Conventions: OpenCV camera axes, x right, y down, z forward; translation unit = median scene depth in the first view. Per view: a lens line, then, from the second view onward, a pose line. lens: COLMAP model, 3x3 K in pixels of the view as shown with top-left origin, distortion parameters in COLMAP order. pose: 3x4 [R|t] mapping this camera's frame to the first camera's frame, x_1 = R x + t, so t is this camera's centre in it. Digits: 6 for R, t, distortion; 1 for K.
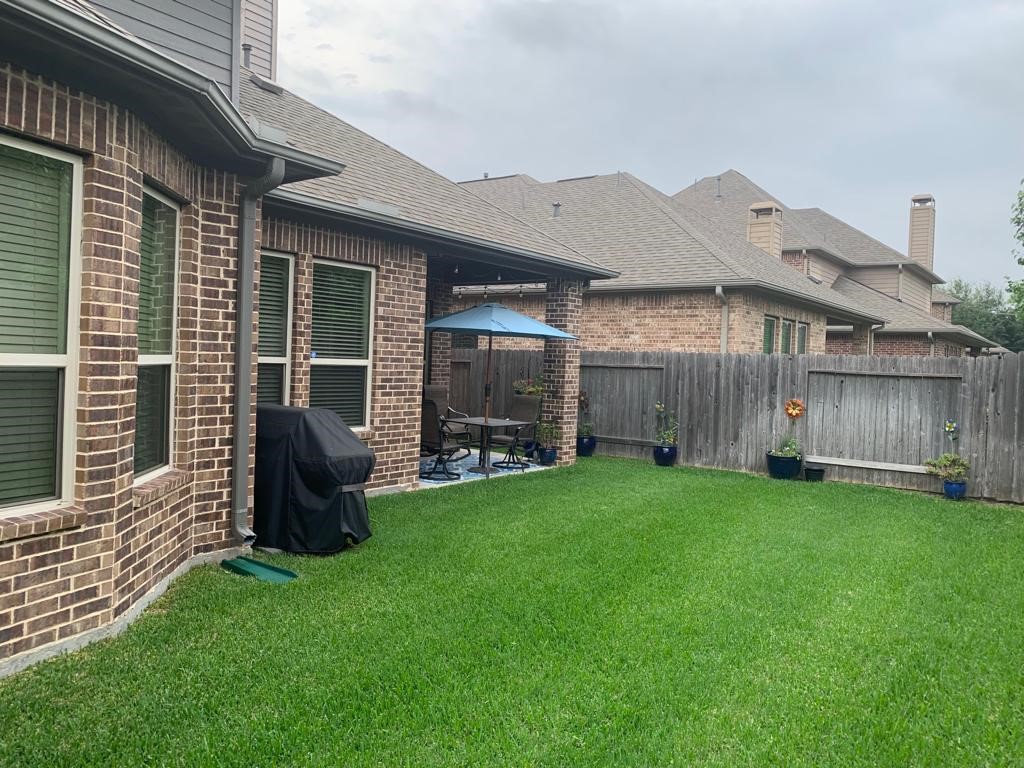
lens RADIAL K [[779.3, 0, 513.5], [0, 779.3, 370.7], [0, 0, 1]] dist [0.114851, -0.118689]
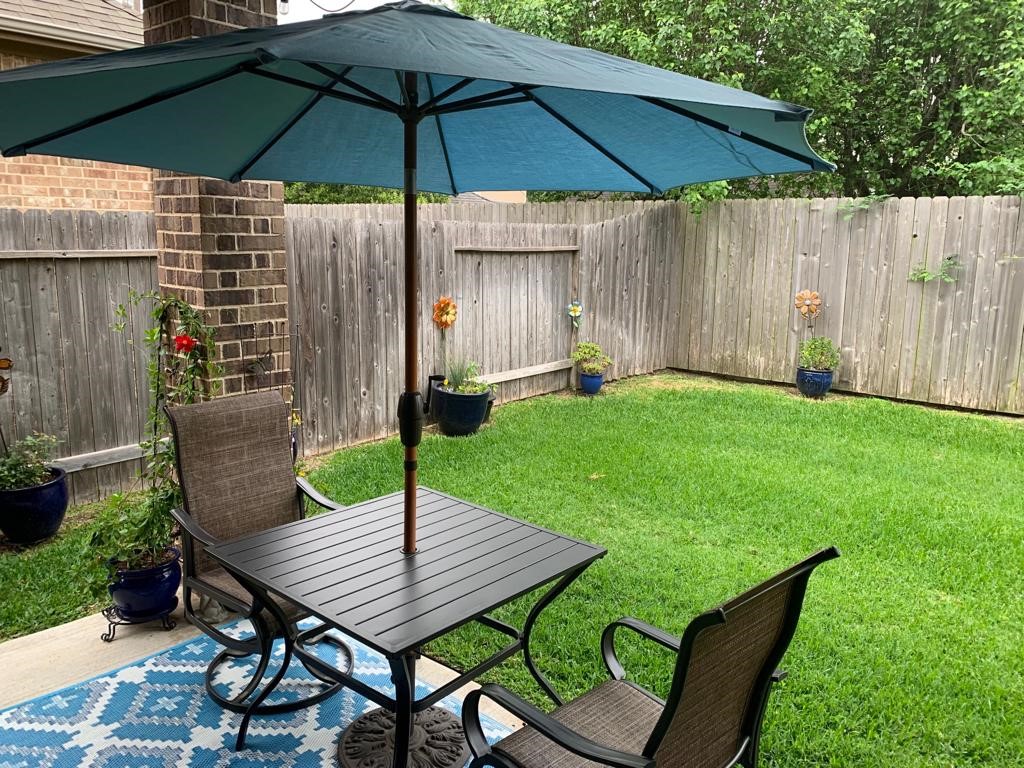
lens RADIAL K [[779.3, 0, 513.5], [0, 779.3, 370.7], [0, 0, 1]] dist [0.114851, -0.118689]
pose [[0.100325, -0.203978, 0.973821, -0.206627], [0.003770, 0.978830, 0.204639, -0.027749], [-0.994948, -0.016859, 0.098970, 0.768608]]
